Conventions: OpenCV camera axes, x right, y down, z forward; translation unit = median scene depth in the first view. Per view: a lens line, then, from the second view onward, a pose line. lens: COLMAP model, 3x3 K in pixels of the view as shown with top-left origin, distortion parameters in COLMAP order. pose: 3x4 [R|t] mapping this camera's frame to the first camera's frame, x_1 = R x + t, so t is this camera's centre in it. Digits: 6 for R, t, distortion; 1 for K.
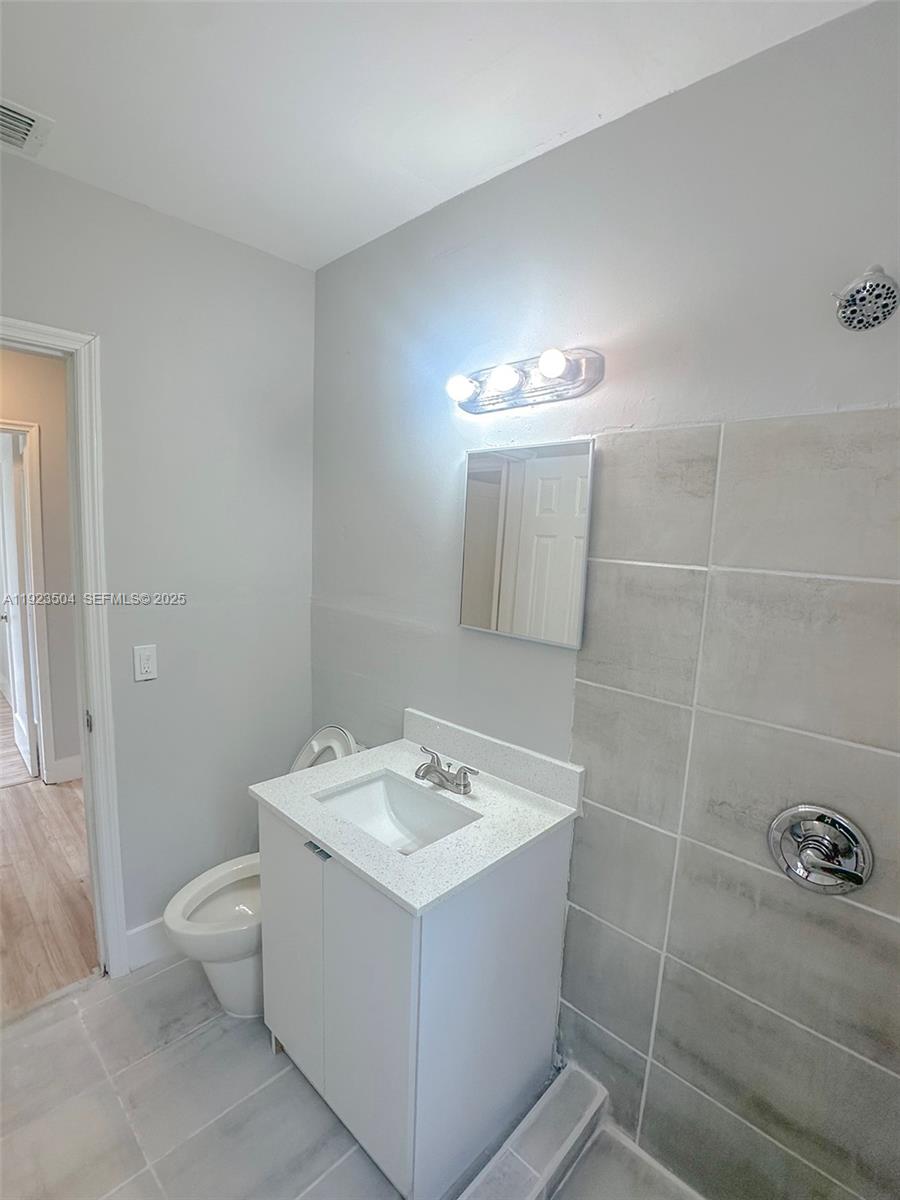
lens RADIAL K [[513.6, 0, 446.1], [0, 513.6, 602.3], [0, 0, 1]] dist [-0.025648, 0.000682]
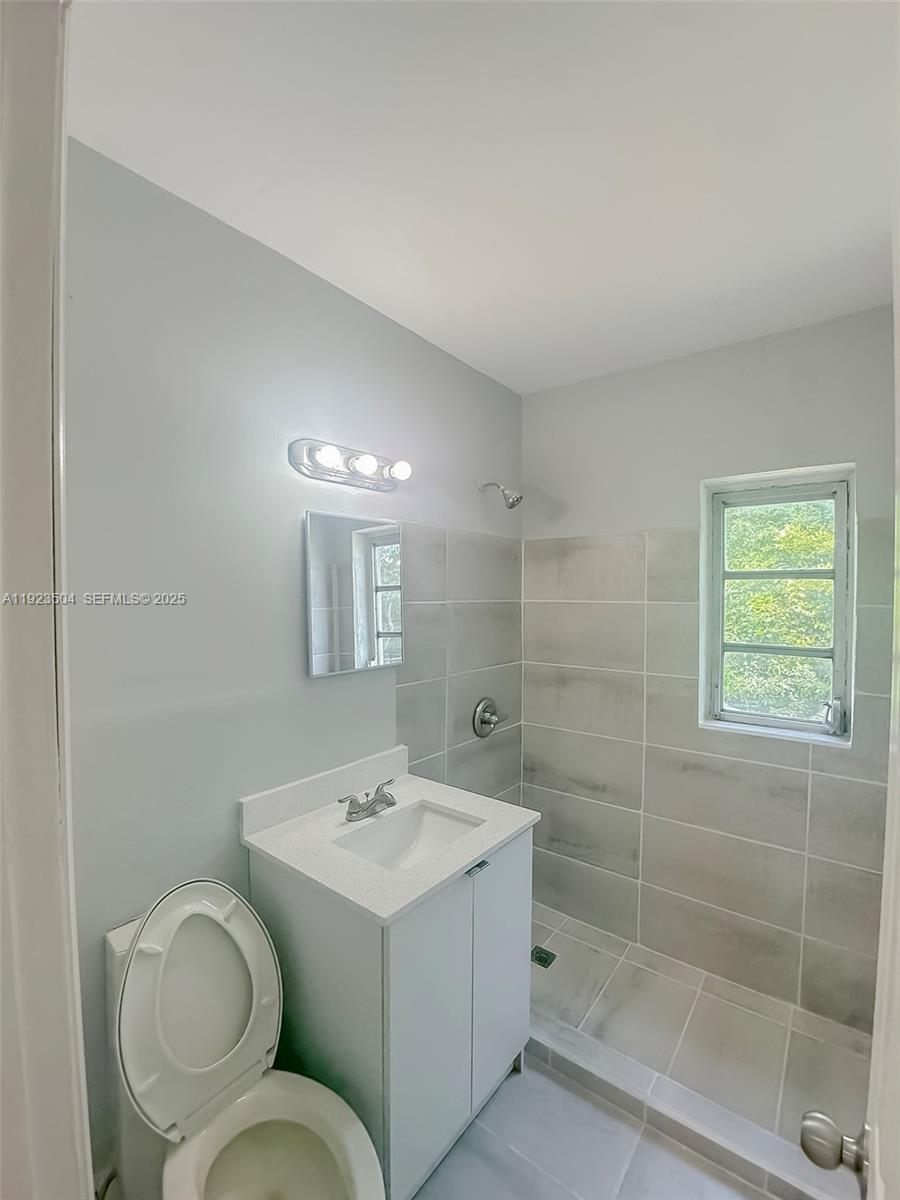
lens RADIAL K [[513.6, 0, 446.1], [0, 513.6, 602.3], [0, 0, 1]] dist [-0.025648, 0.000682]
pose [[-0.051286, -0.047784, 0.997540, -1.186274], [0.134075, 0.989483, 0.054291, -0.141071], [-0.989643, 0.136530, -0.044340, 0.903532]]
